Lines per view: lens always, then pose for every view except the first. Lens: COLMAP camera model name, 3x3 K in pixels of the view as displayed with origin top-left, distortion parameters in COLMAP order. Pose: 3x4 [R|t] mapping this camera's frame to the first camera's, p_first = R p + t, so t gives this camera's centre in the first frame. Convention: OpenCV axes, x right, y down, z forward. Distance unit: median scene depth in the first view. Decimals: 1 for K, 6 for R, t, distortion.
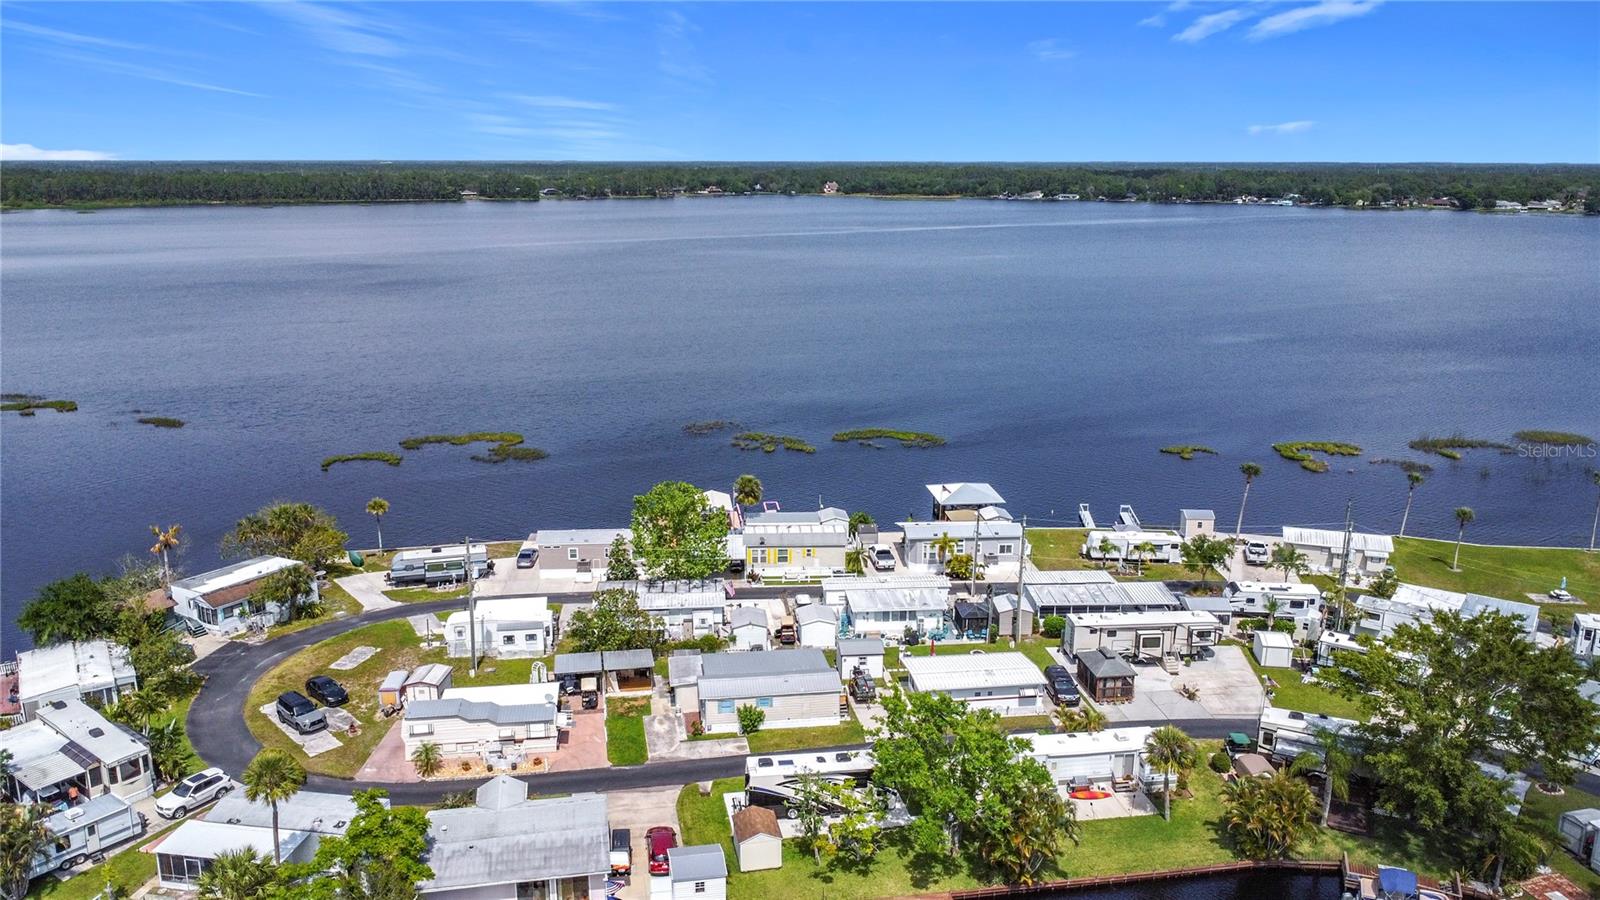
lens RADIAL K [[1169.3, 0, 800.0], [0, 1169.3, 450.0], [0, 0, 1]] dist [-0.002674, -0.005240]
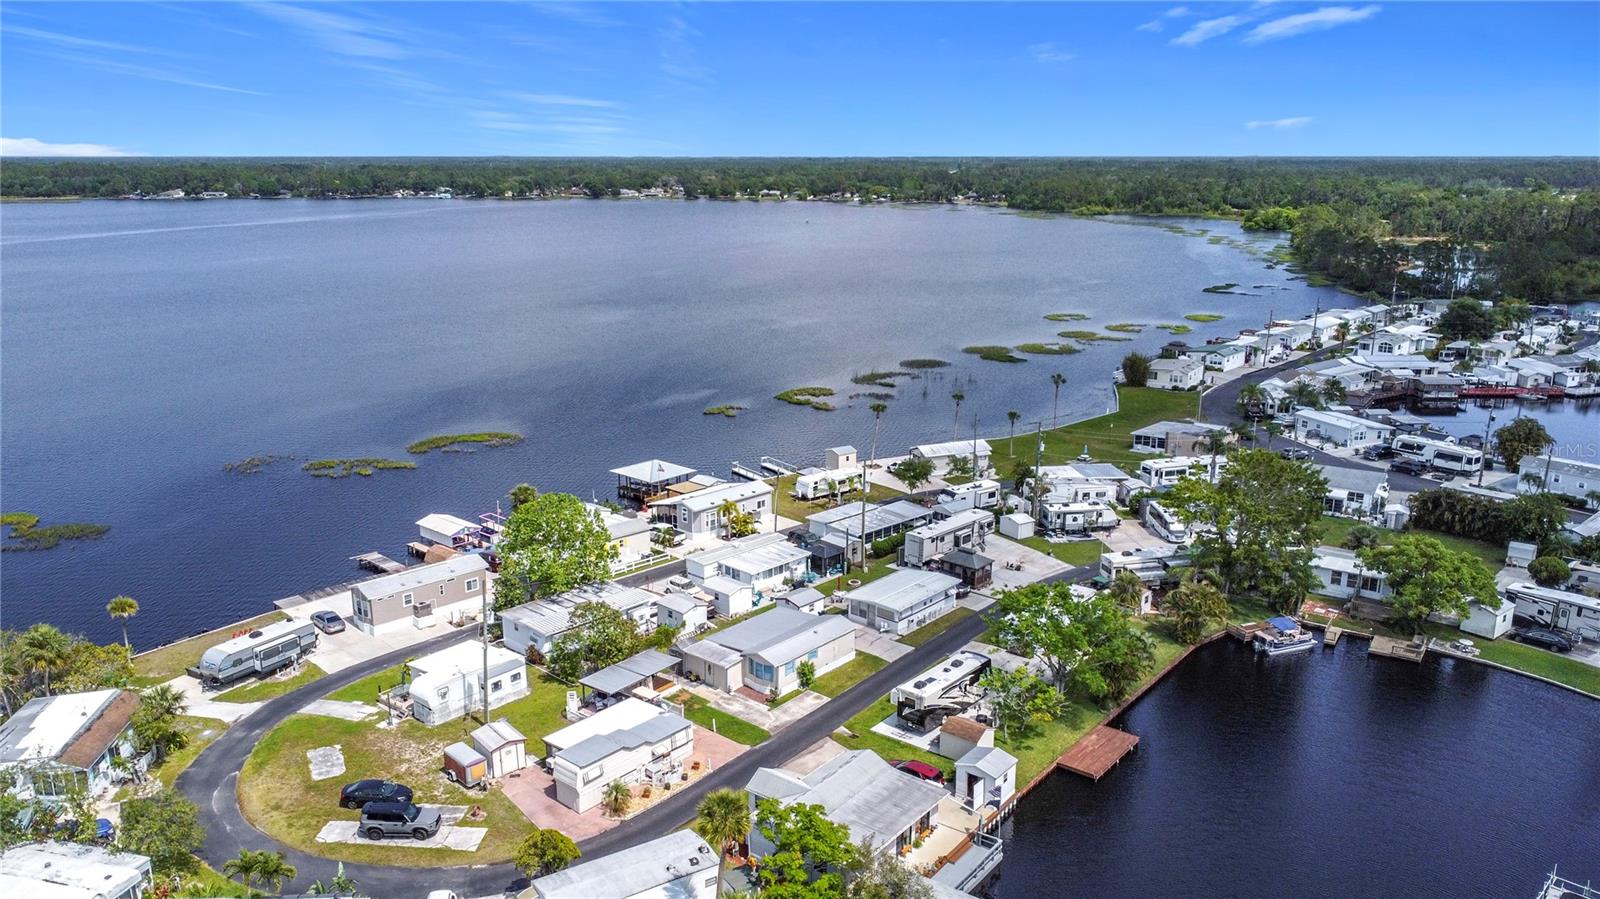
lens RADIAL K [[1142.5, 0, 798.7], [0, 1142.5, 482.6], [0, 0, 1]] dist [-0.008845, -0.005369]
pose [[0.752430, -0.181109, 0.633283, -0.494724], [0.157496, 0.983035, 0.094005, -0.034261], [-0.639565, 0.029007, 0.768189, 0.123733]]
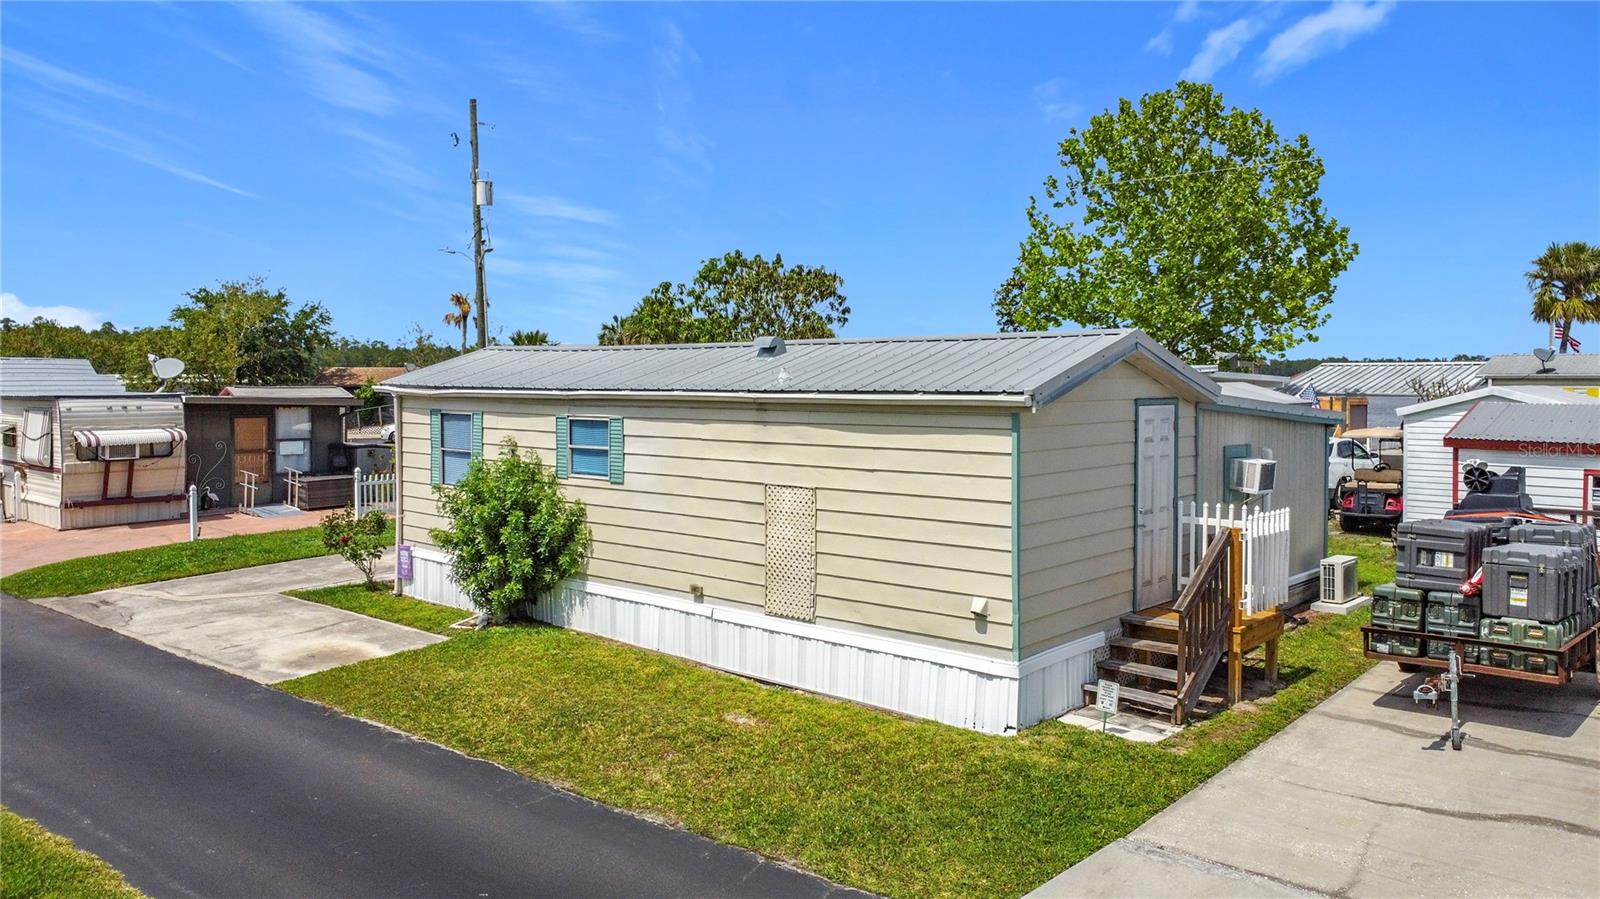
lens RADIAL K [[1142.5, 0, 798.7], [0, 1142.5, 482.6], [0, 0, 1]] dist [-0.008845, -0.005369]
pose [[0.634119, 0.063451, -0.770628, 0.074362], [-0.186919, 0.979648, -0.073148, 0.161024], [0.750303, 0.190430, 0.633074, 0.658978]]
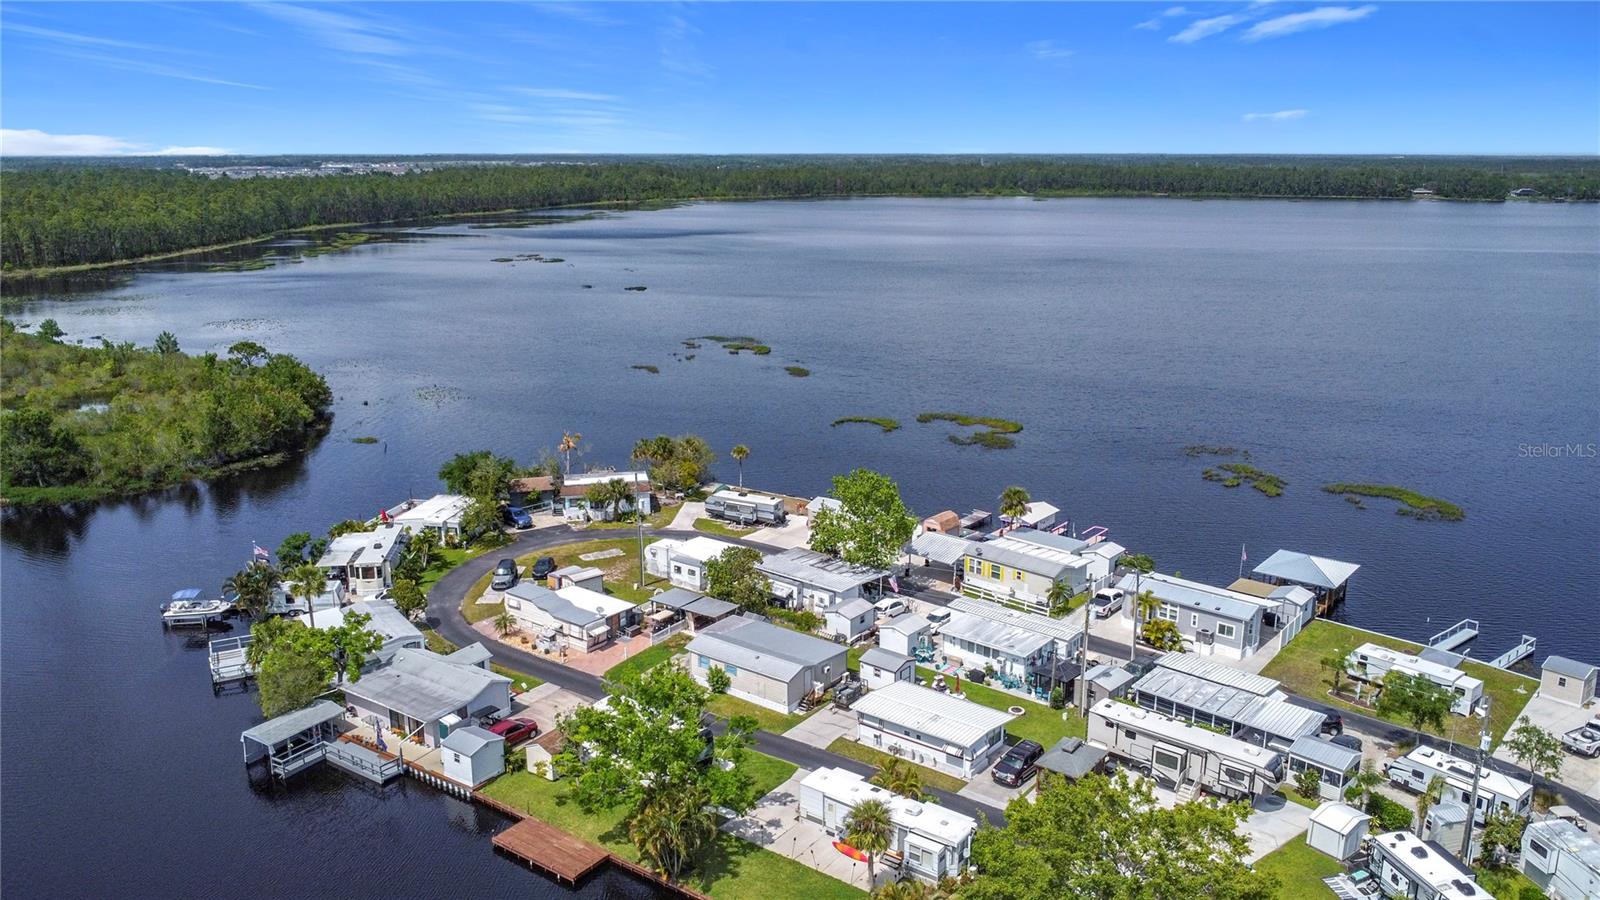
lens RADIAL K [[1174.3, 0, 808.0], [0, 1174.3, 484.8], [0, 0, 1]] dist [-0.009958, -0.006019]
pose [[0.706945, 0.189832, -0.681317, 0.513663], [-0.167887, 0.980815, 0.099078, -0.049212], [0.687053, 0.044342, 0.725253, 0.185066]]
